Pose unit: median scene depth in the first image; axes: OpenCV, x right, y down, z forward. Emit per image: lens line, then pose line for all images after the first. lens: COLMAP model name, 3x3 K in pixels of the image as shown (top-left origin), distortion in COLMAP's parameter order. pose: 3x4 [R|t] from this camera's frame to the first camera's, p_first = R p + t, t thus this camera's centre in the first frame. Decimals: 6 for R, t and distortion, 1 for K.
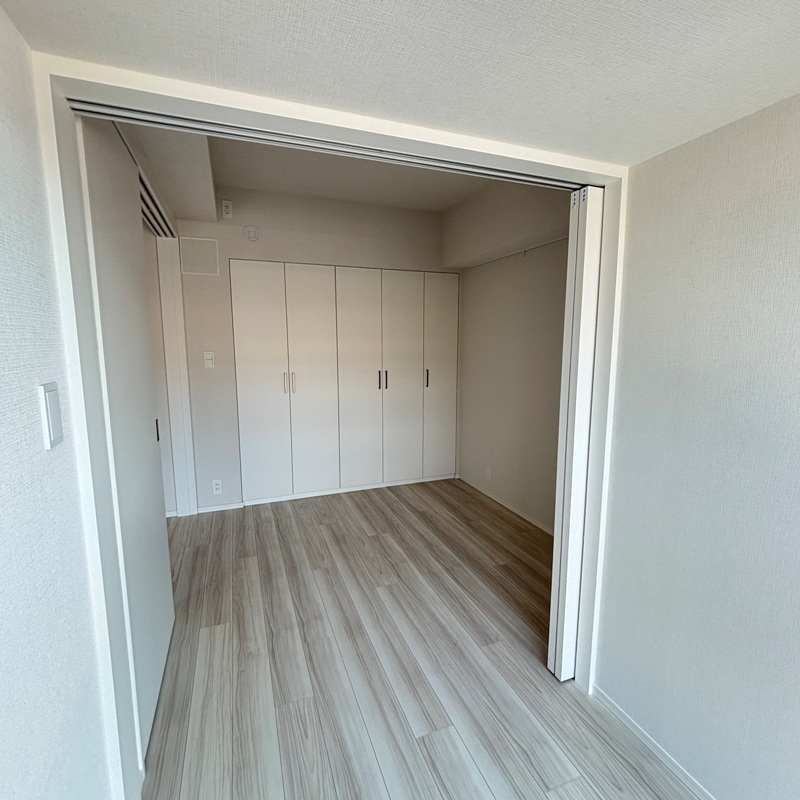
lens RADIAL K [[432.8, 0, 402.8], [0, 432.8, 400.2], [0, 0, 1]] dist [-0.003518, 0.001160]
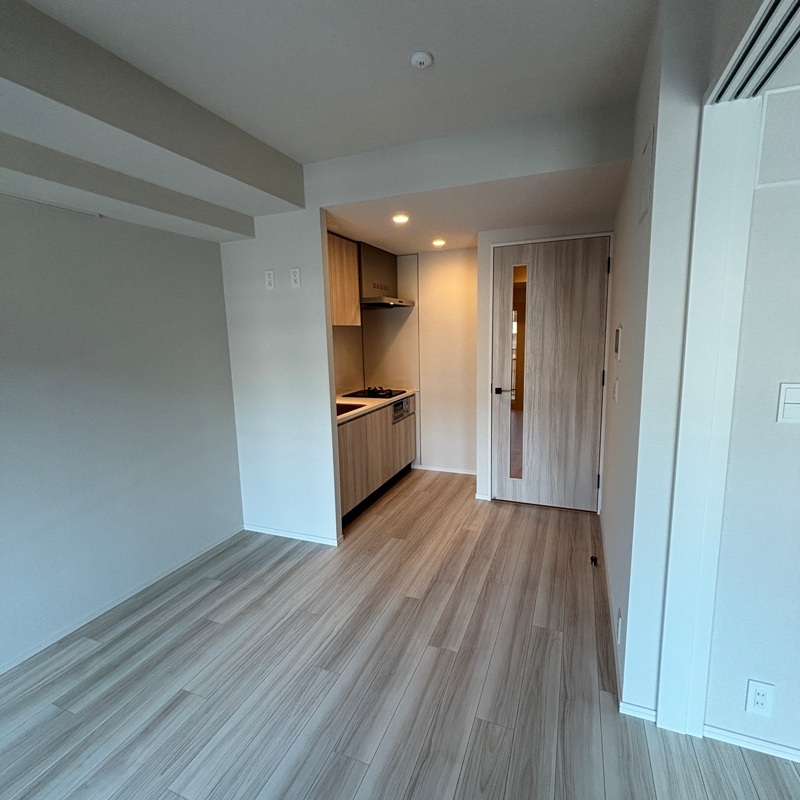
lens RADIAL K [[432.8, 0, 401.8], [0, 432.8, 400.0], [0, 0, 1]] dist [-0.003518, 0.001160]
pose [[0.724161, 0.087528, -0.684054, -0.443875], [-0.071020, 0.996104, 0.052273, -0.094530], [0.685964, 0.010727, 0.727556, 0.473720]]
